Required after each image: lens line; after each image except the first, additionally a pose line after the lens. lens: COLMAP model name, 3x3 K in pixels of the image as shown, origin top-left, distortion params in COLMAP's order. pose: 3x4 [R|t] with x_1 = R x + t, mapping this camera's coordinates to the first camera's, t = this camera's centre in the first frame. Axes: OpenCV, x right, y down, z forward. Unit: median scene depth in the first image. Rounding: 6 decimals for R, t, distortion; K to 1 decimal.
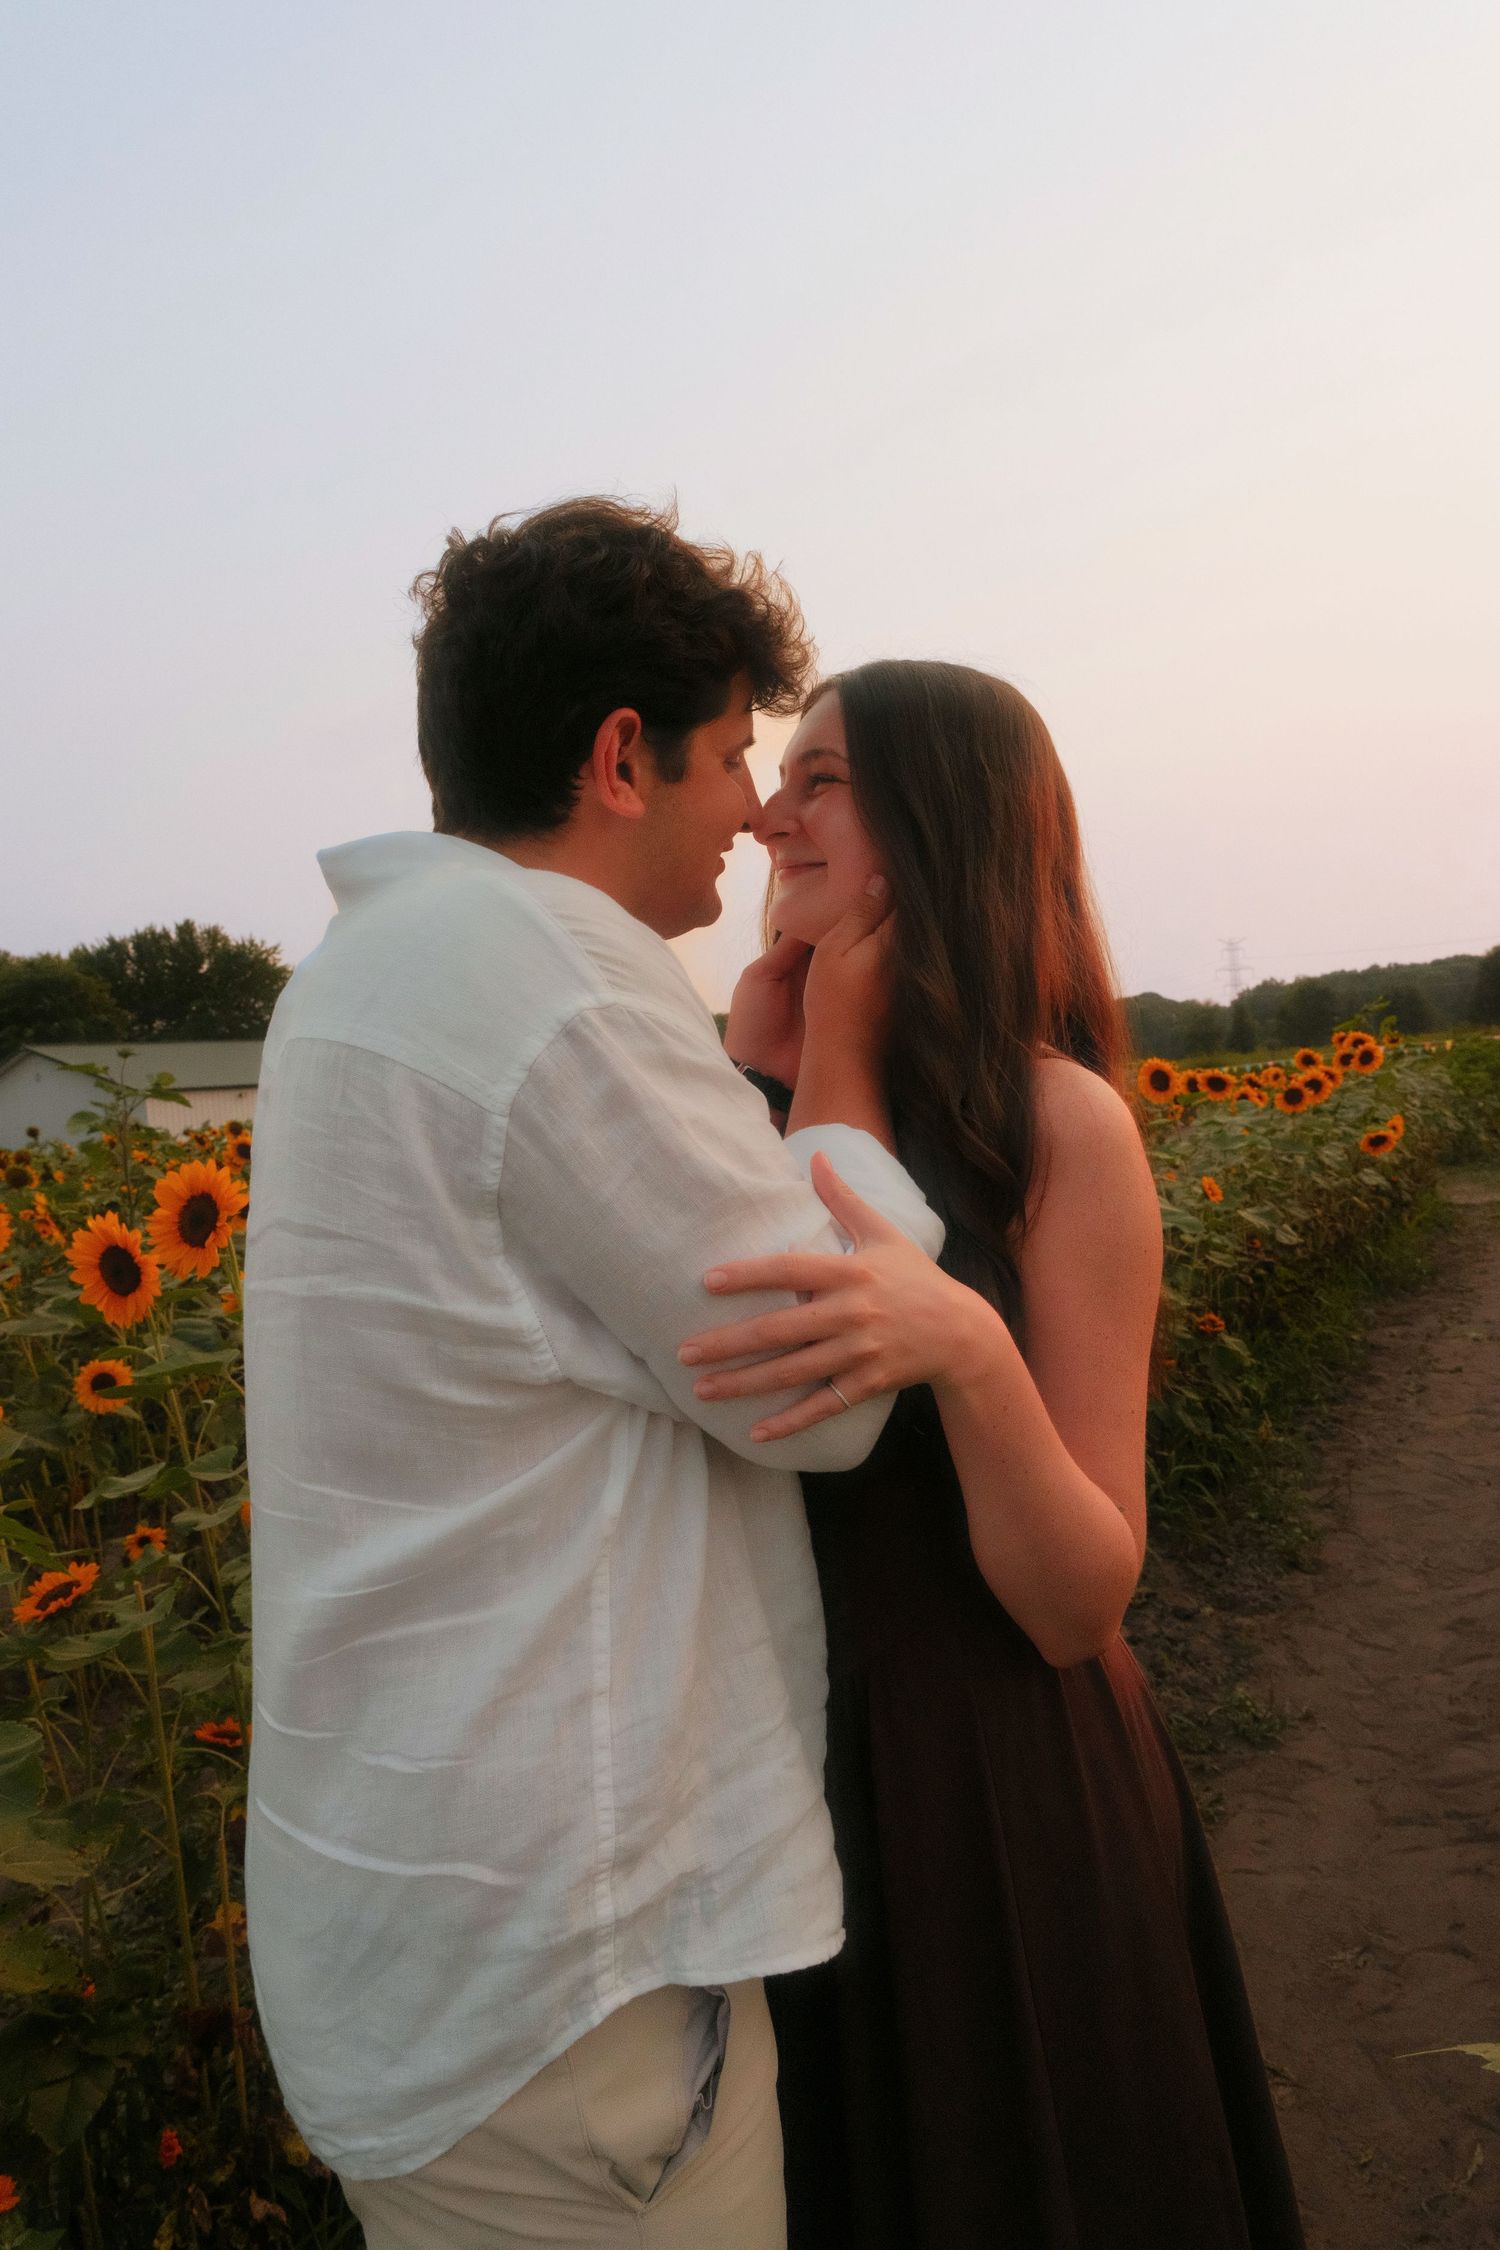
lens RADIAL K [[1520.4, 0, 745.7], [0, 1520.4, 1117.3], [0, 0, 1]] dist [-0.013642, 0.002592]
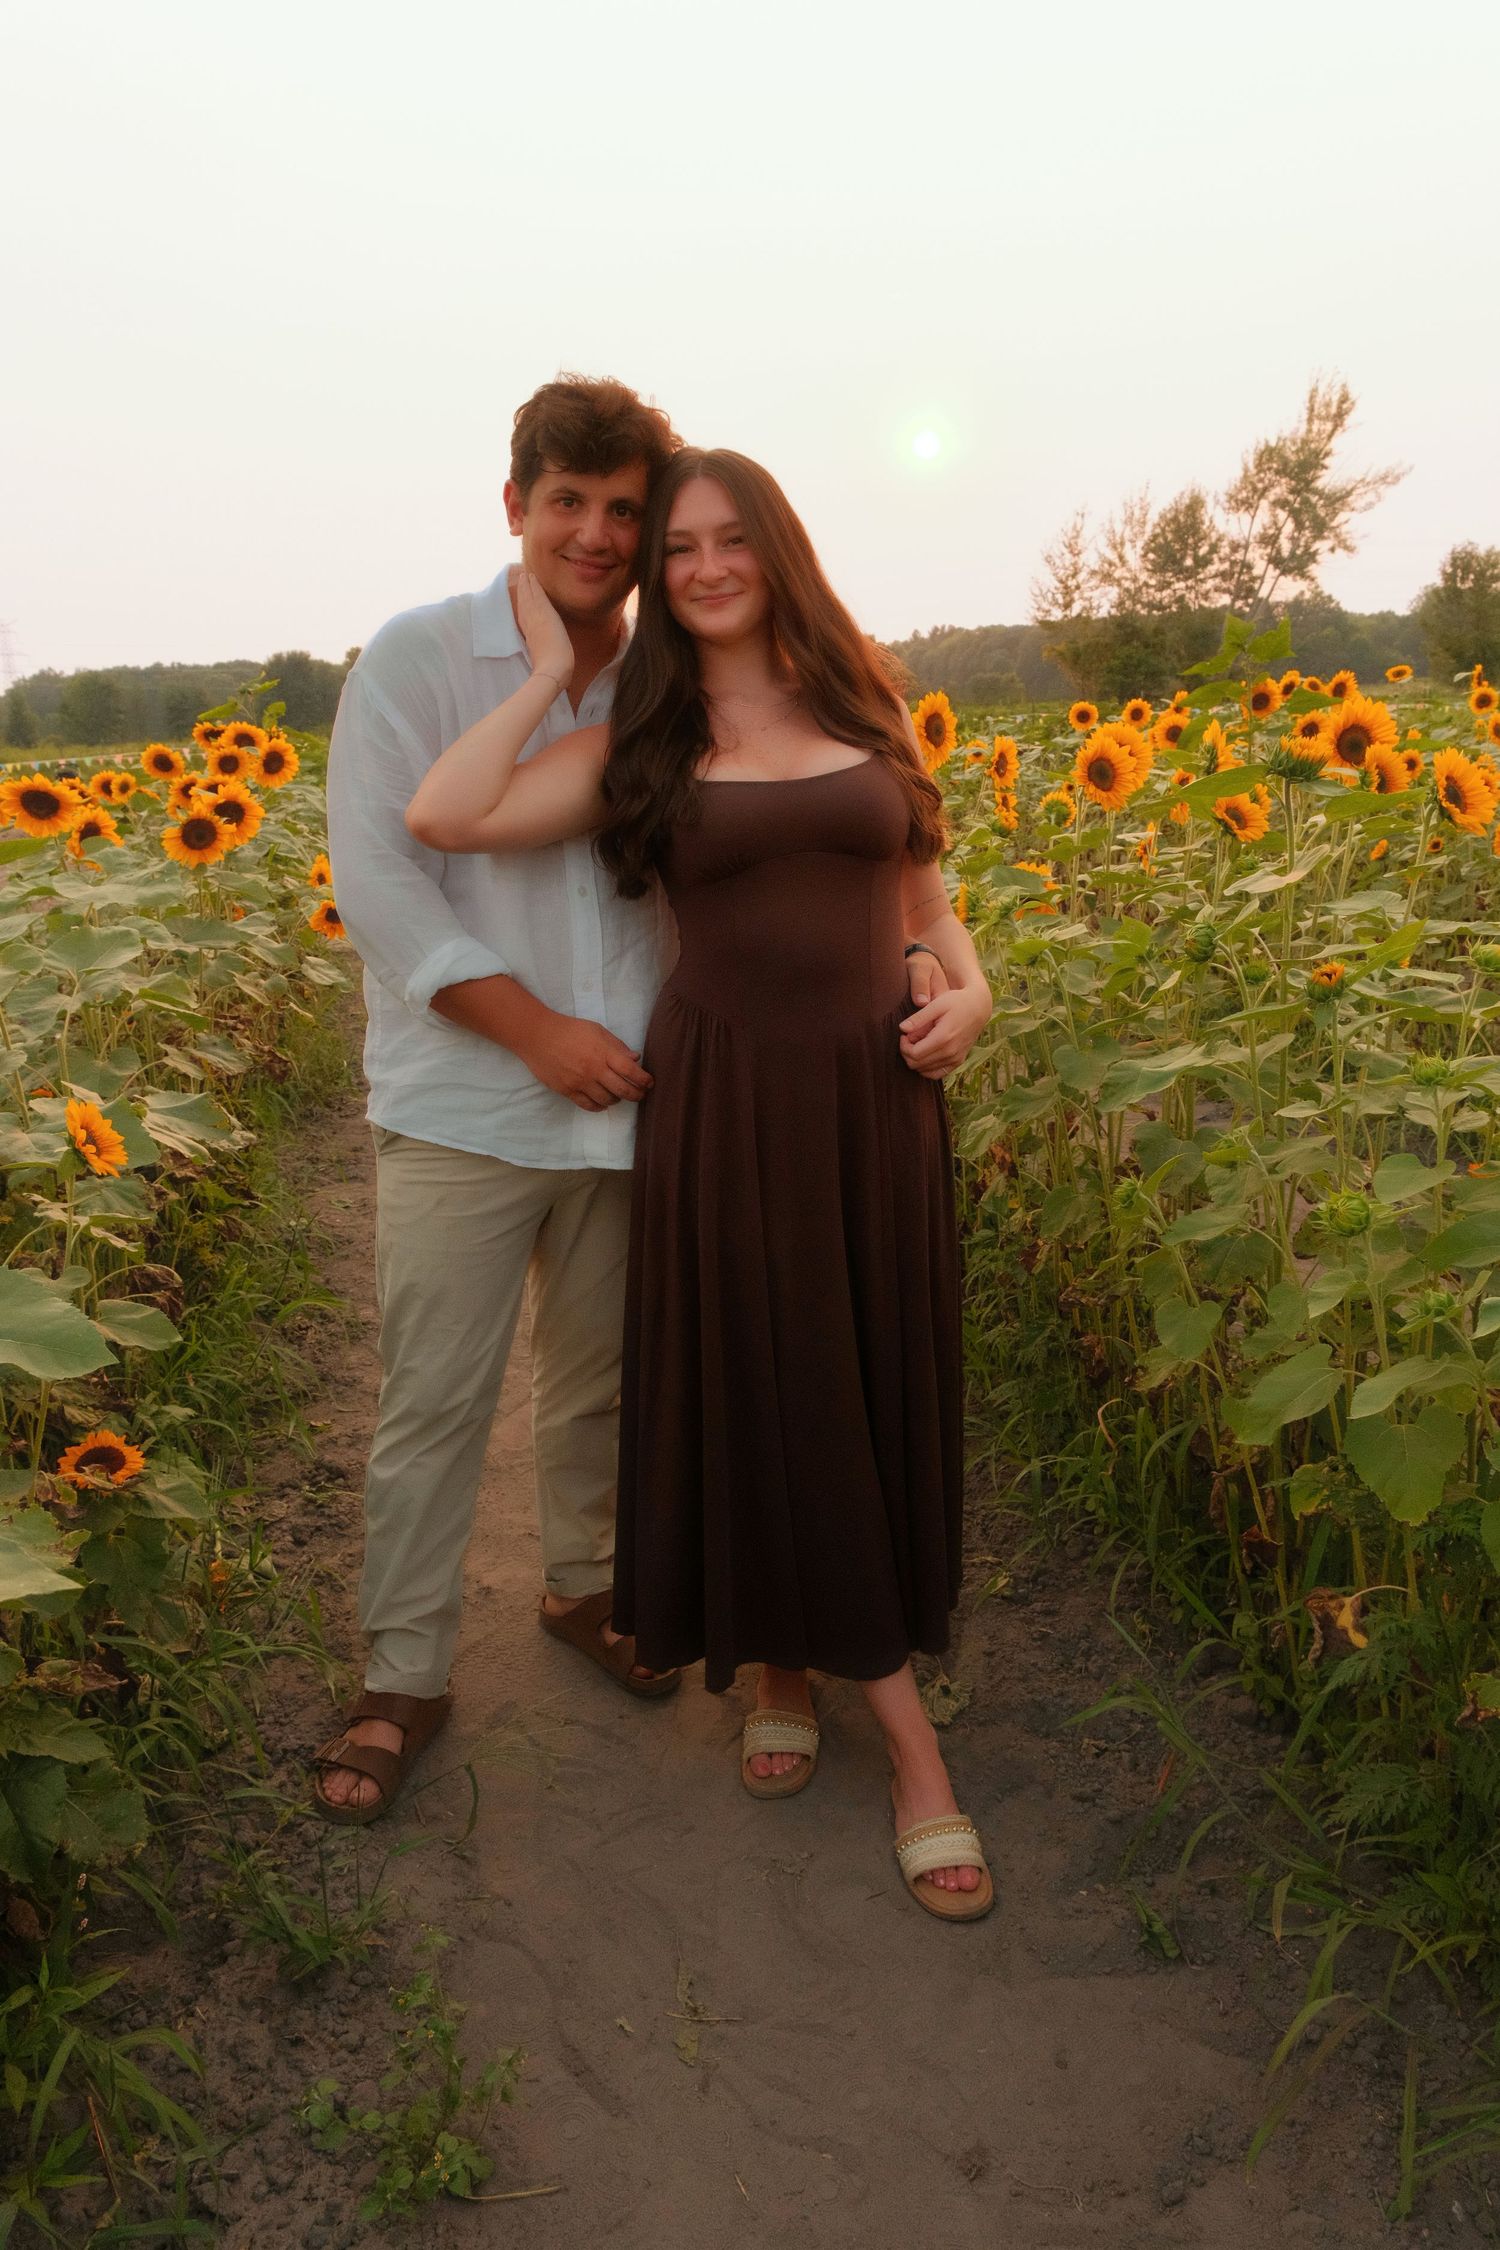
lens RADIAL K [[1509.9, 0, 744.2], [0, 1509.9, 1125.1], [0, 0, 1]] dist [-0.016714, -0.001062]
pose [[0.728579, -0.116079, 0.675054, 0.227673], [-0.019922, 0.981528, 0.190280, -0.029500], [-0.684672, -0.152083, 0.712808, 0.810568]]
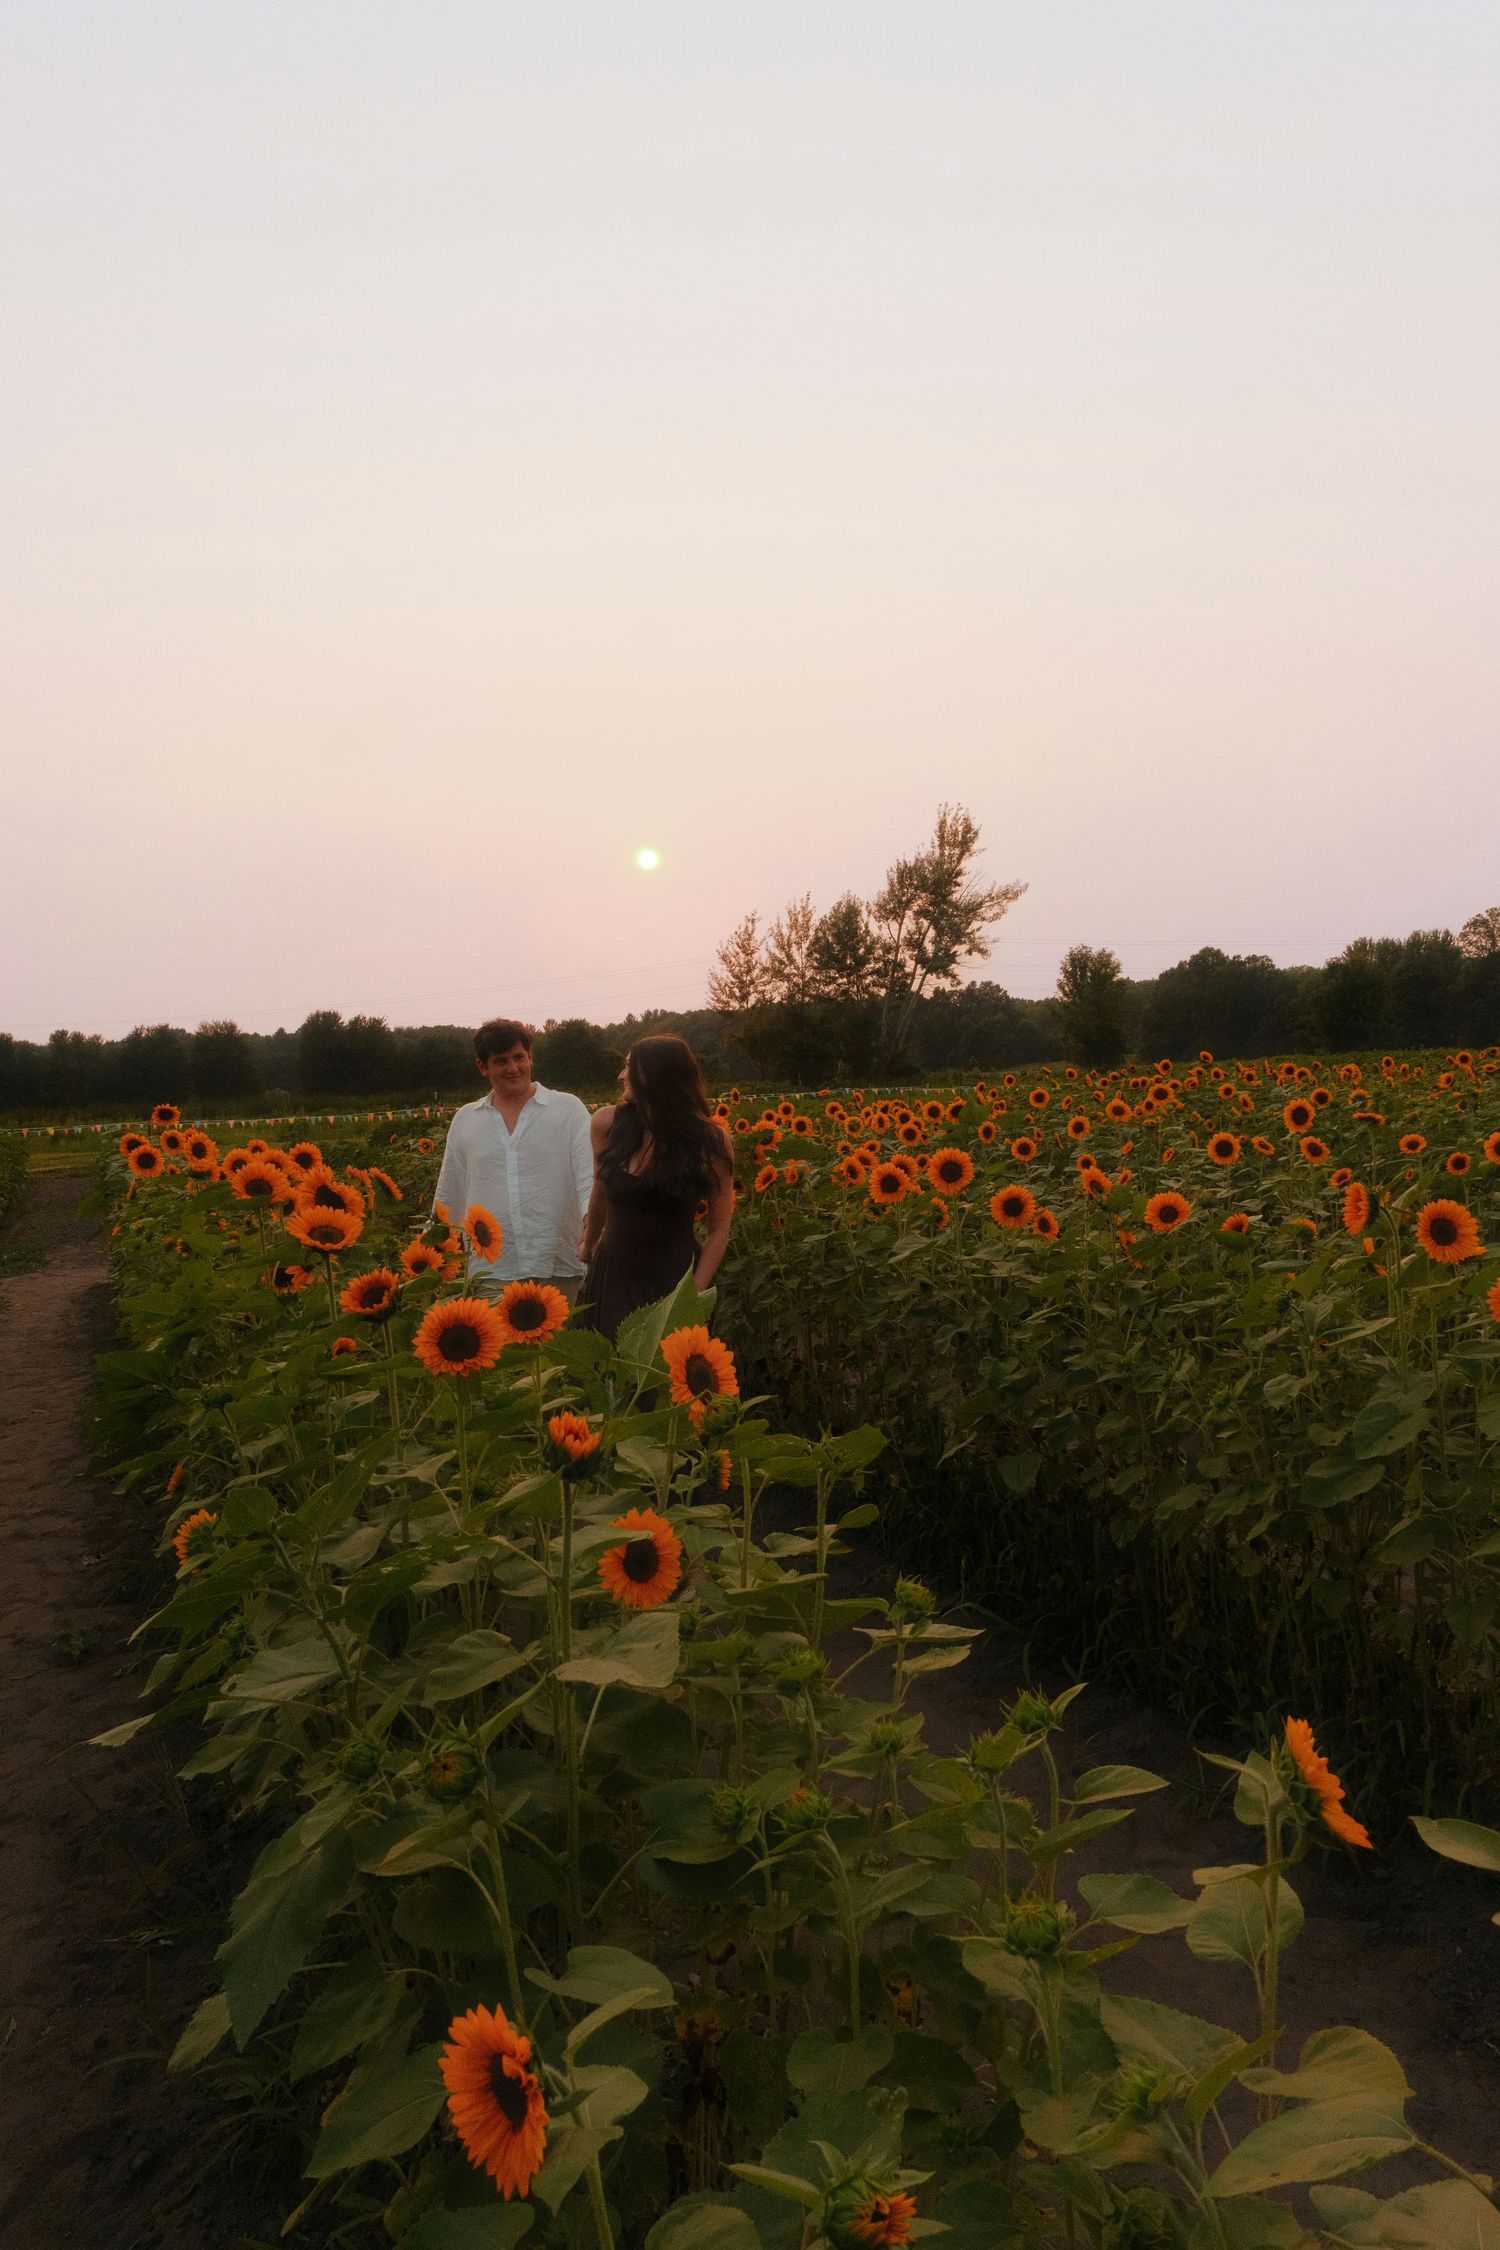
lens RADIAL K [[1520.4, 0, 745.7], [0, 1520.4, 1117.3], [0, 0, 1]] dist [-0.013642, 0.002592]
pose [[0.595396, 0.048455, 0.801970, -0.130983], [-0.001533, 0.998246, -0.059175, -0.025545], [-0.803431, 0.034003, 0.594426, -0.190555]]
